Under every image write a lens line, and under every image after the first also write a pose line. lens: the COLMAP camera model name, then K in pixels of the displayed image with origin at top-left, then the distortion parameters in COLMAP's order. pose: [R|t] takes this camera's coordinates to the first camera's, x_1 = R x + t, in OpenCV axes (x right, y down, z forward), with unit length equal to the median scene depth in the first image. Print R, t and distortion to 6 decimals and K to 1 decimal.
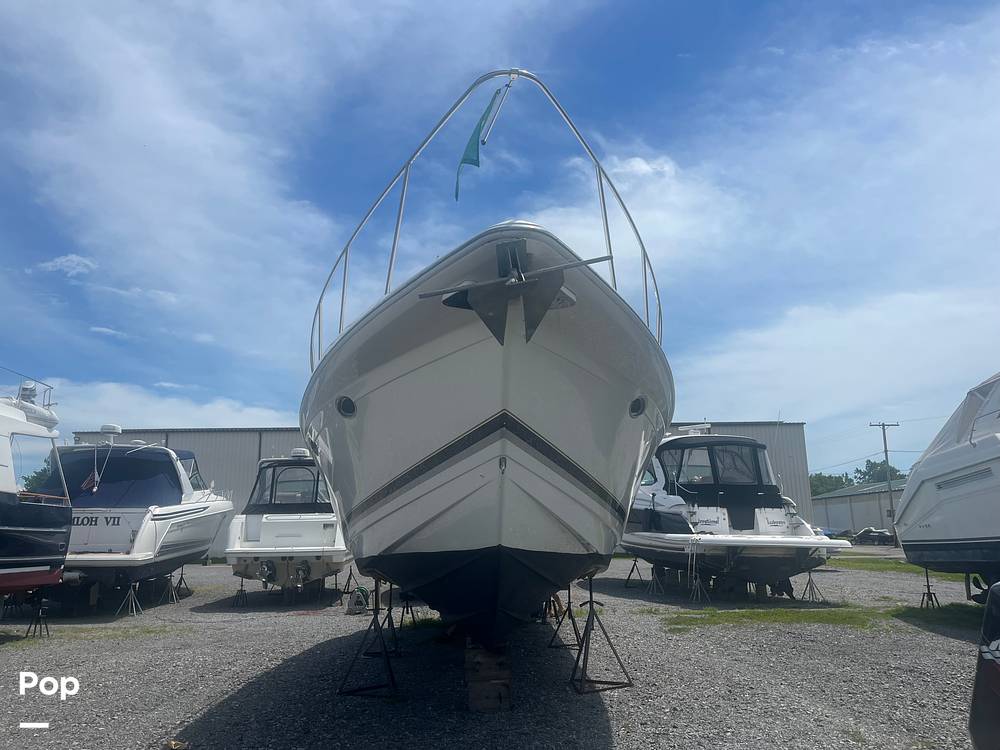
lens RADIAL K [[750.7, 0, 497.5], [0, 750.7, 368.0], [0, 0, 1]] dist [0.022777, -0.051188]
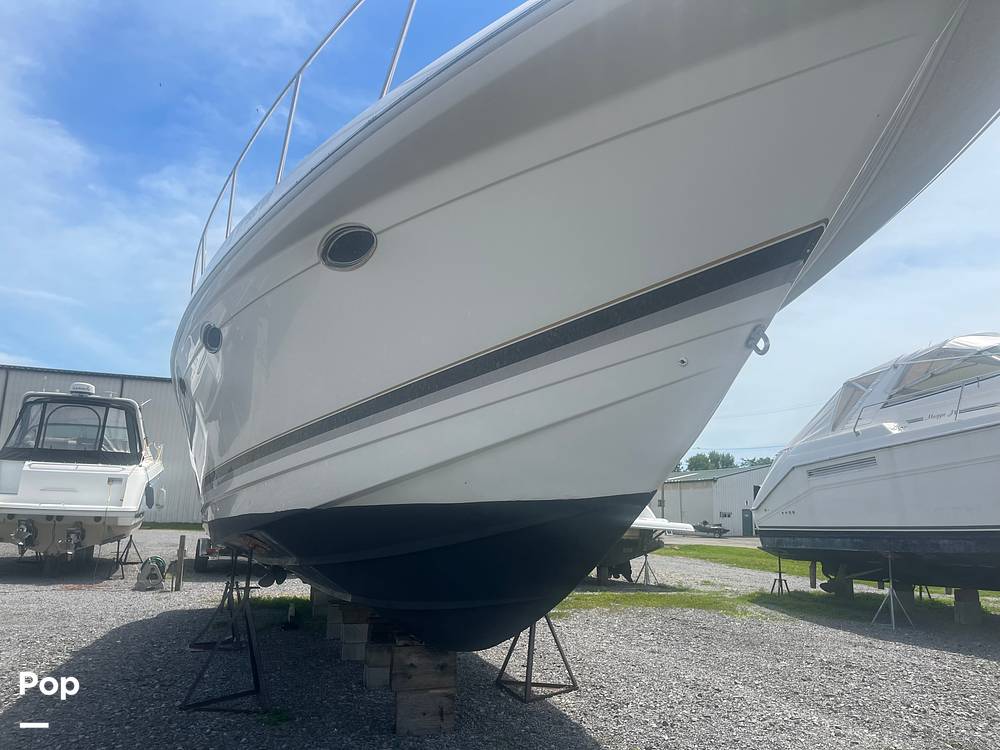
lens RADIAL K [[750.7, 0, 497.5], [0, 750.7, 368.0], [0, 0, 1]] dist [0.022777, -0.051188]
pose [[0.955130, 0.099024, 0.279143, -0.078476], [-0.106856, 0.994190, 0.012942, 0.040040], [-0.276240, -0.042190, 0.960162, 0.131864]]
